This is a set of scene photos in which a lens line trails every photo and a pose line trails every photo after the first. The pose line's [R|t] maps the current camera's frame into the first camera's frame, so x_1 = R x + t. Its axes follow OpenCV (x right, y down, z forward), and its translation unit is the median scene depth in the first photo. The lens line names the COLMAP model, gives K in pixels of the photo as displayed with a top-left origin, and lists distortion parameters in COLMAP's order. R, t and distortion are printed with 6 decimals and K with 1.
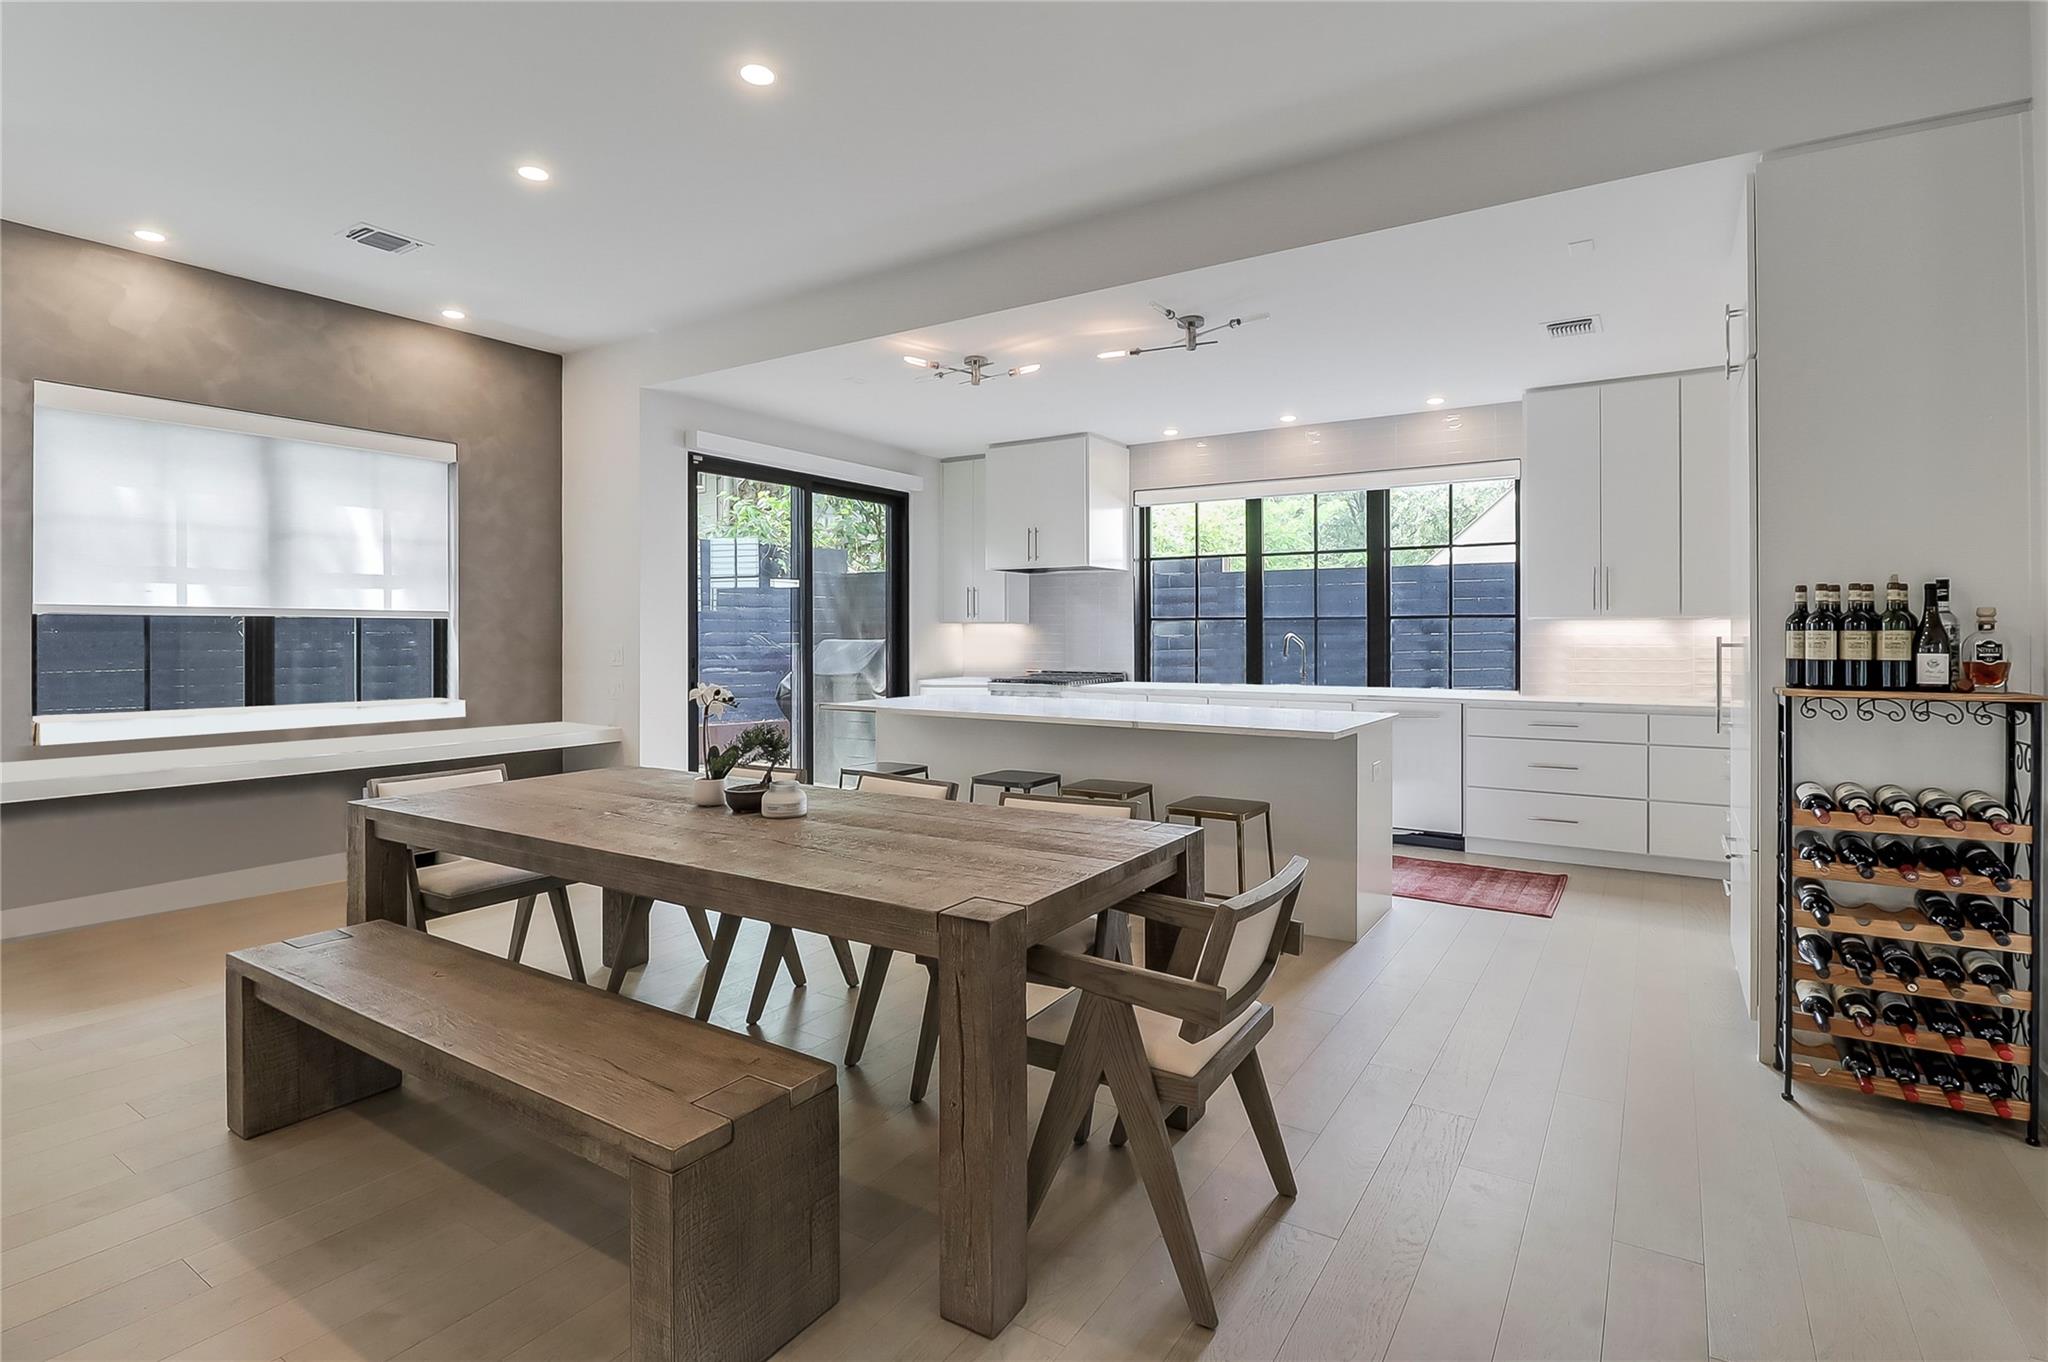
lens RADIAL K [[983.5, 0, 1050.0], [0, 983.5, 628.4], [0, 0, 1]] dist [-0.002535, -0.000937]
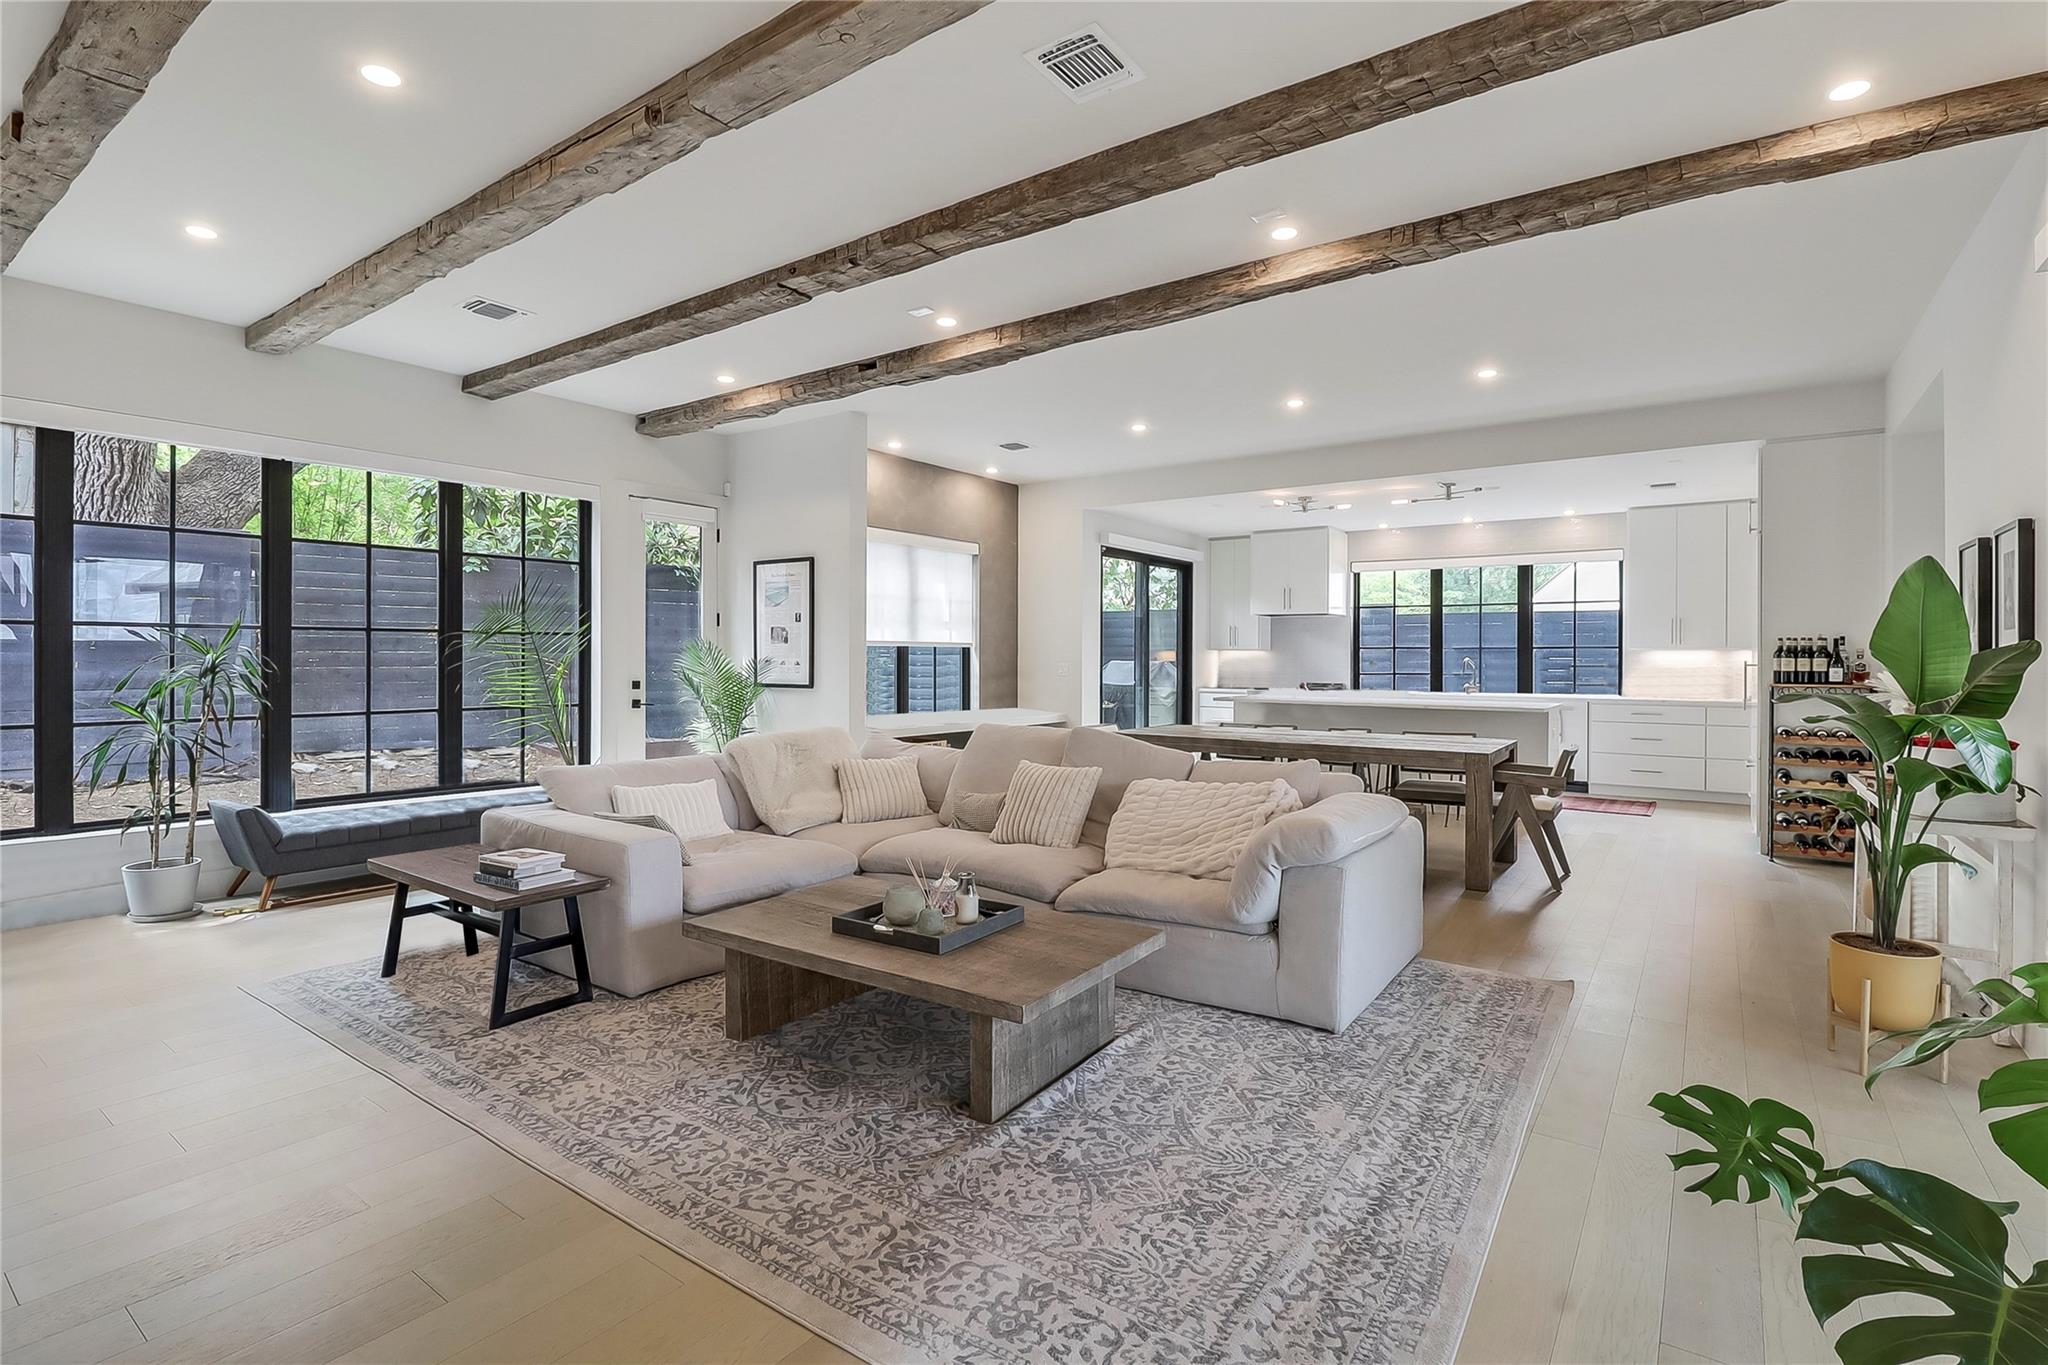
lens RADIAL K [[967.0, 0, 1049.6], [0, 967.0, 660.2], [0, 0, 1]] dist [-0.000702, -0.000022]
pose [[0.999031, 0.003557, -0.043862, -0.445209], [-0.003153, 0.999952, 0.009275, -0.004383], [0.043893, -0.009127, 0.998995, -0.707554]]
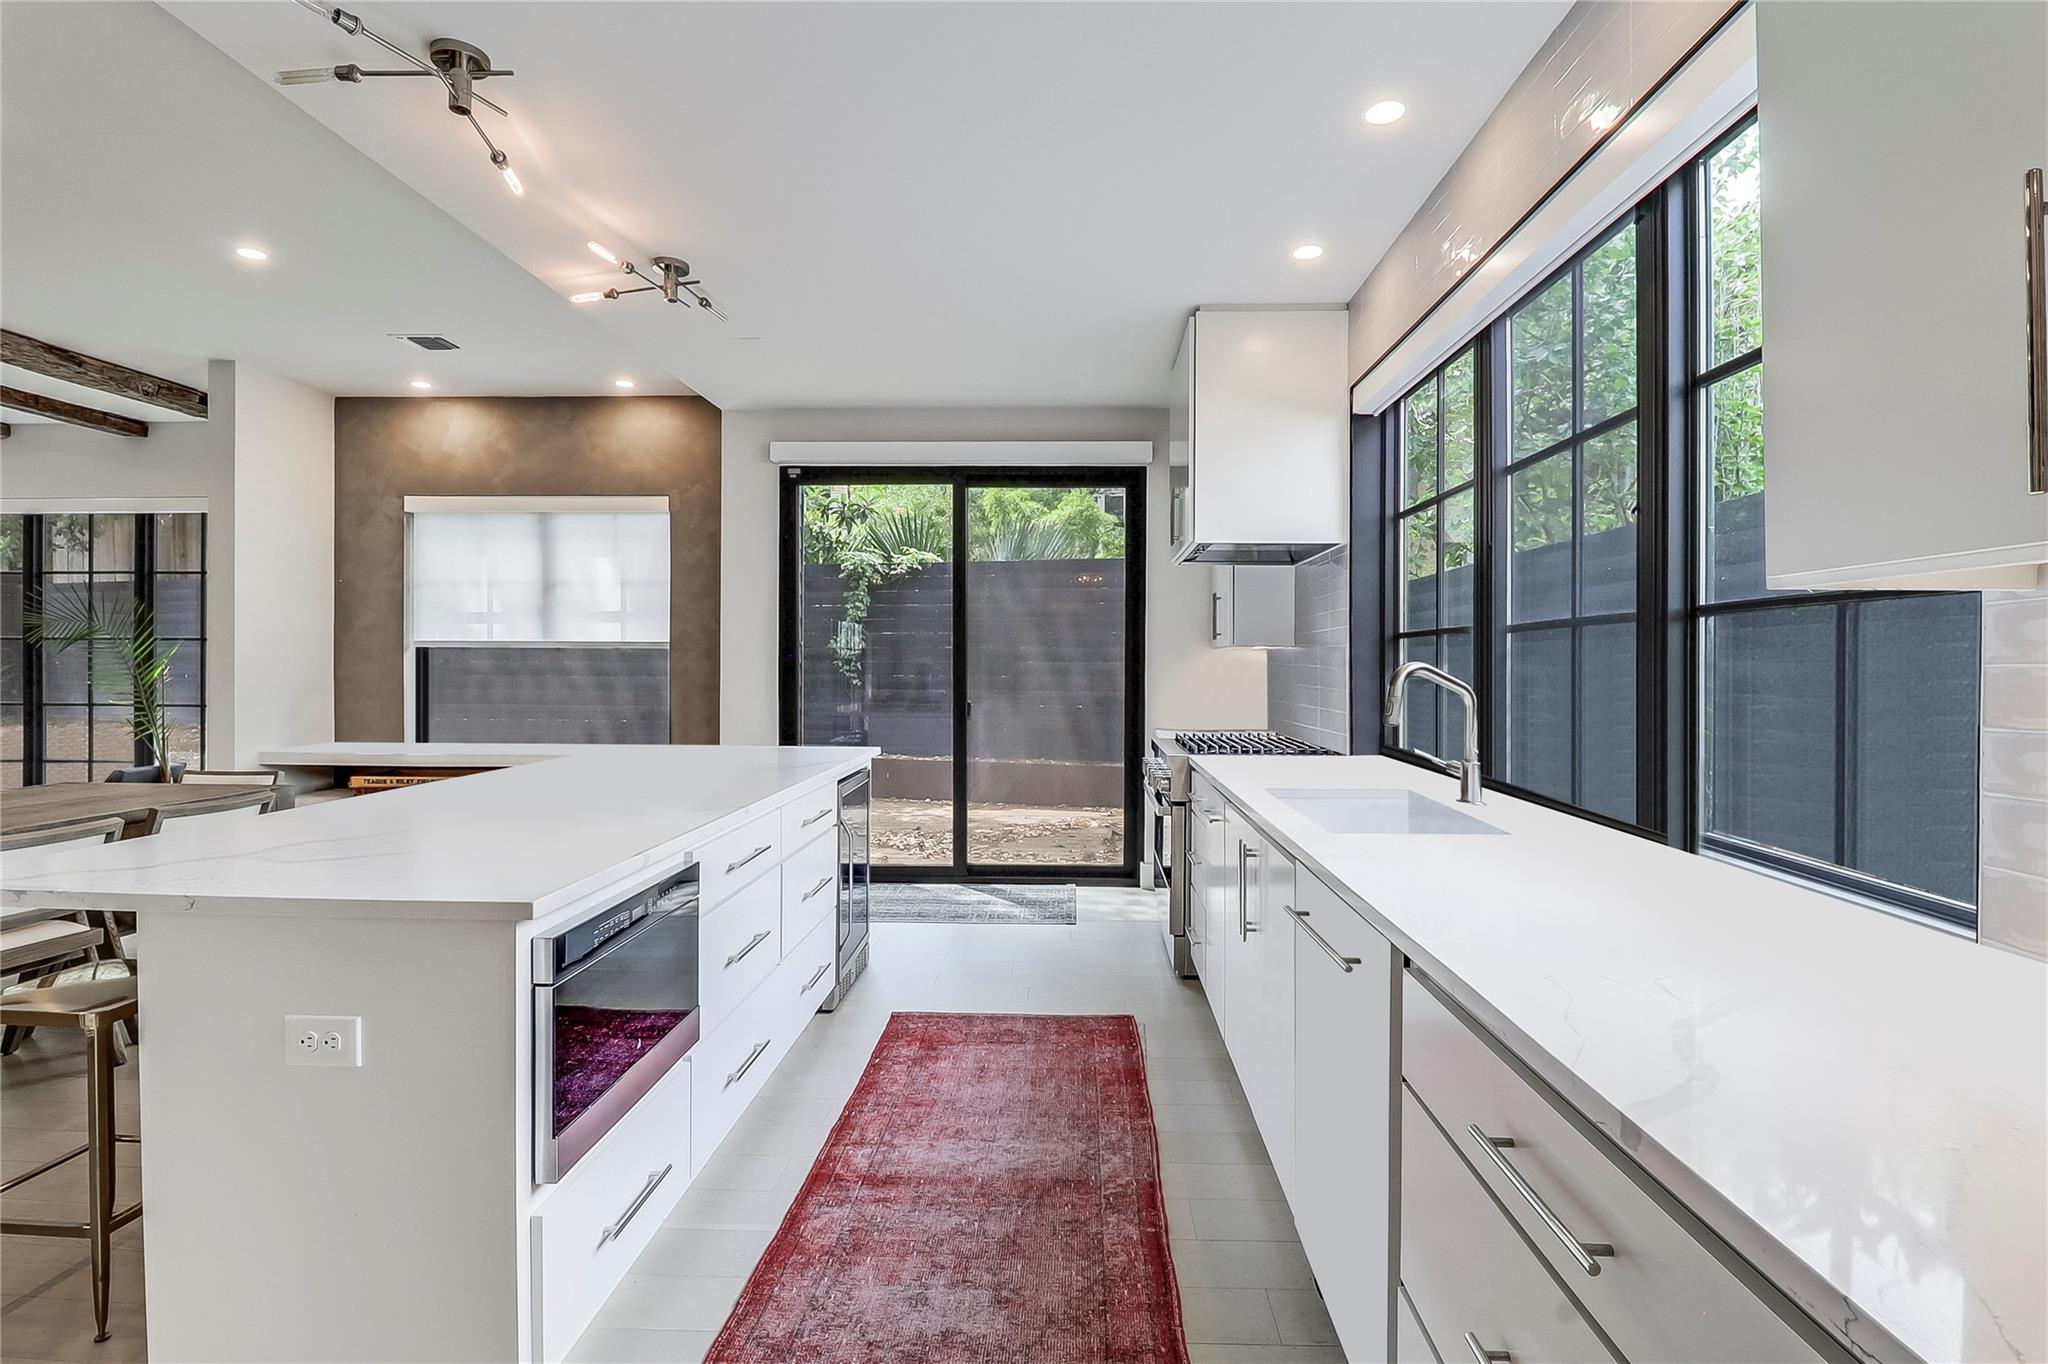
lens RADIAL K [[967.0, 0, 1049.6], [0, 967.0, 659.7], [0, 0, 1]] dist [-0.000702, -0.000022]
pose [[0.517419, 0.000314, -0.855732, 0.653843], [0.001955, 0.999997, 0.001549, 0.005083], [0.855730, -0.002475, 0.517416, 0.869590]]
